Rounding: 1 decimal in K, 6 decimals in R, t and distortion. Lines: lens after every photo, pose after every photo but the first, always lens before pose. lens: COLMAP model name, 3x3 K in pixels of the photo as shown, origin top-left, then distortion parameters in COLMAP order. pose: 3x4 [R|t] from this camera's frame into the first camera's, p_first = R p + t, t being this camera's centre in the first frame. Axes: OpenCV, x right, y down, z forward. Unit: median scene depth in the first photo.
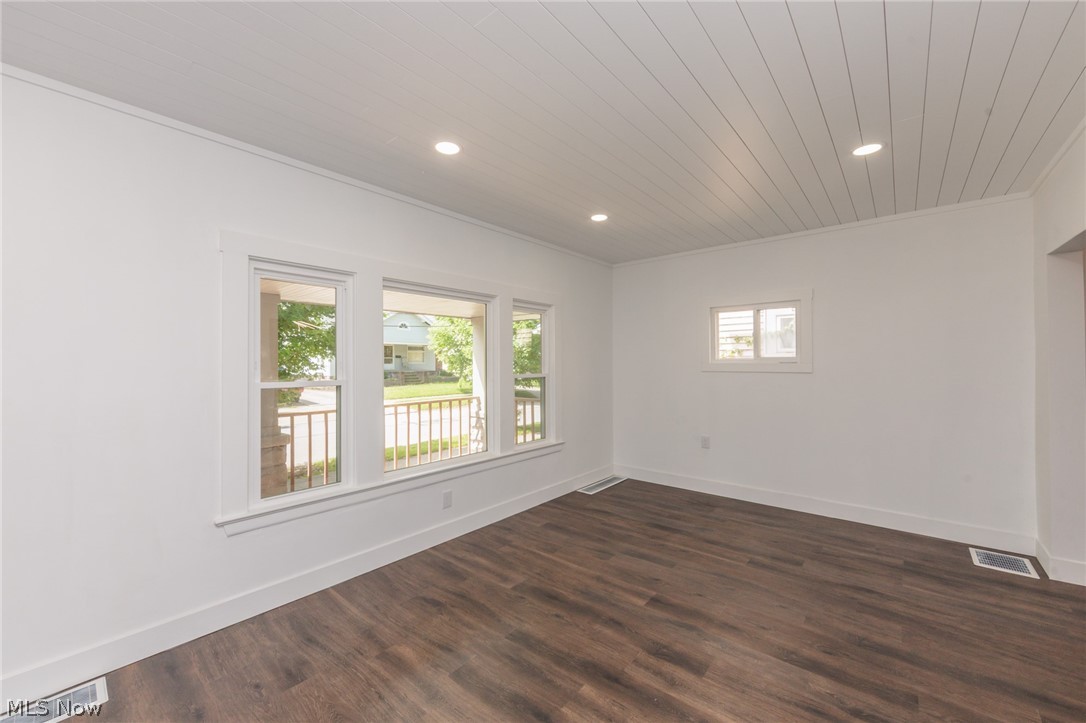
lens RADIAL K [[426.9, 0, 538.9], [0, 426.9, 363.6], [0, 0, 1]] dist [-0.002389, -0.001154]
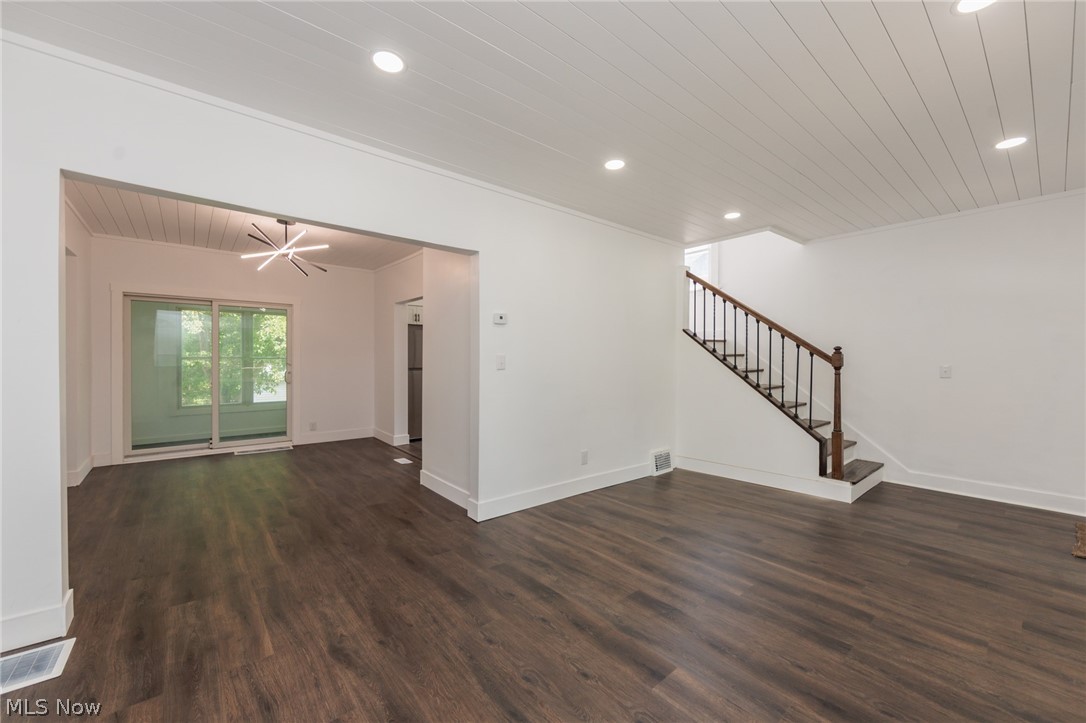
lens RADIAL K [[426.9, 0, 542.2], [0, 426.9, 361.1], [0, 0, 1]] dist [-0.002389, -0.001154]
pose [[-0.986765, 0.001396, 0.162149, 0.278778], [0.002302, 0.999983, 0.005399, 0.046461], [-0.162139, 0.005700, -0.986752, 1.373802]]
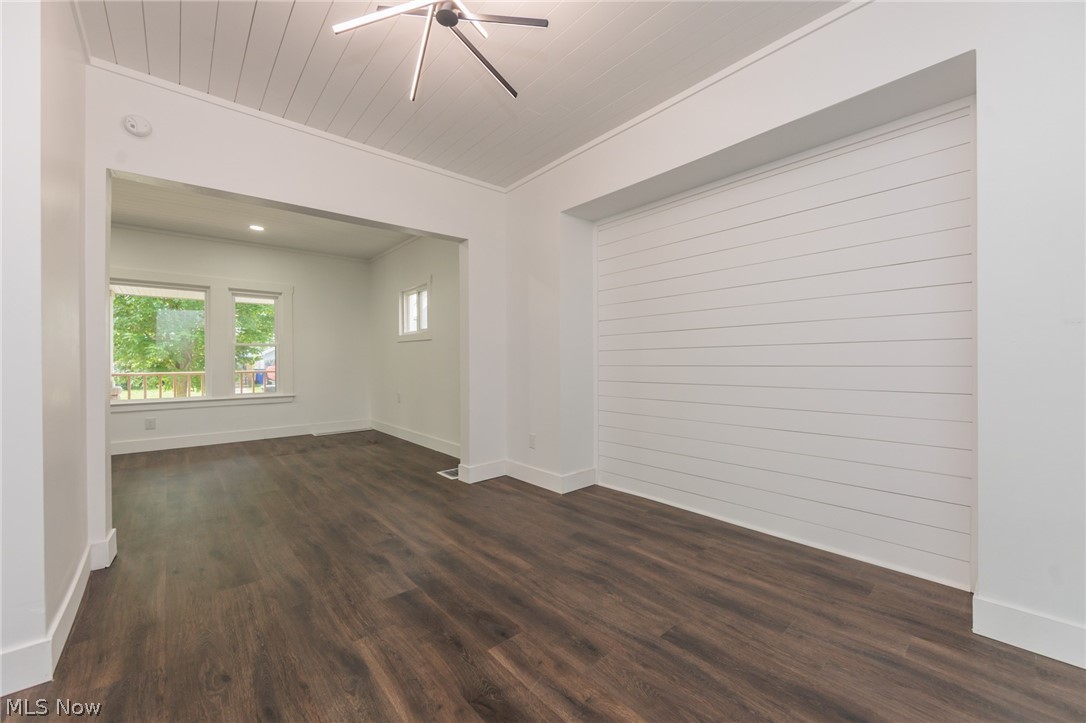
lens RADIAL K [[426.9, 0, 538.3], [0, 426.9, 361.0], [0, 0, 1]] dist [-0.002389, -0.001154]
pose [[0.988192, -0.000755, -0.153221, 1.472642], [0.000550, 0.999999, -0.001377, 0.111249], [0.153222, 0.001277, 0.988191, -0.284654]]
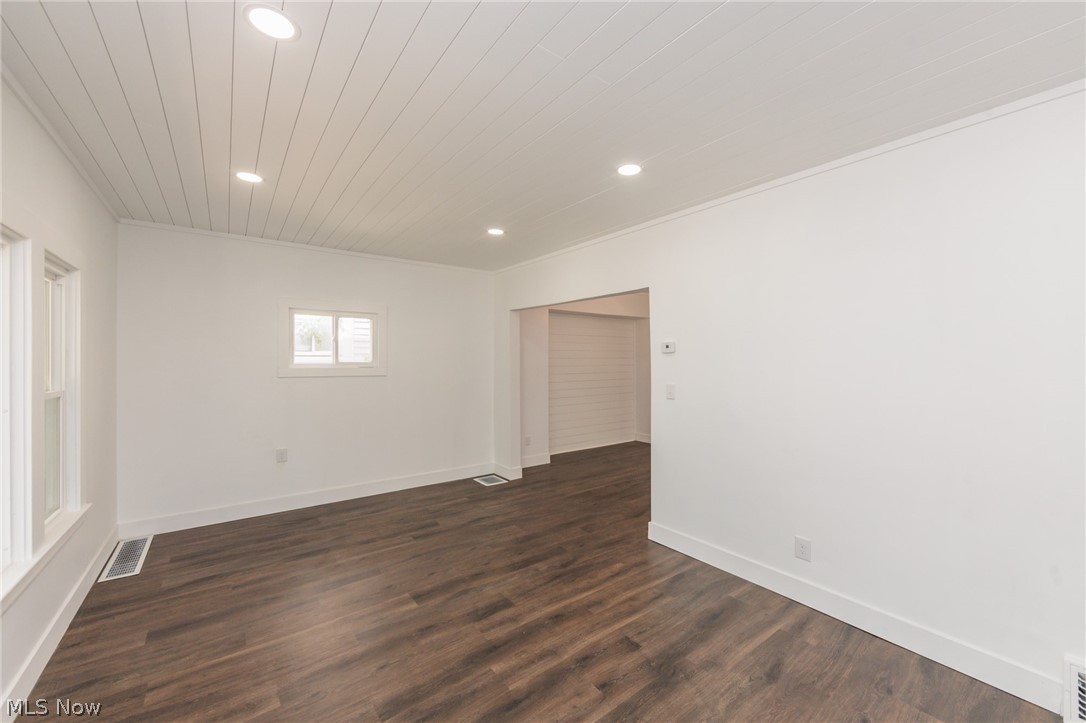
lens RADIAL K [[426.9, 0, 553.2], [0, 426.9, 364.7], [0, 0, 1]] dist [-0.002389, -0.001154]
pose [[0.197621, -0.004117, 0.980270, -0.560745], [-0.000112, 0.999991, 0.004223, -0.018332], [-0.980278, -0.000944, 0.197619, 0.377528]]
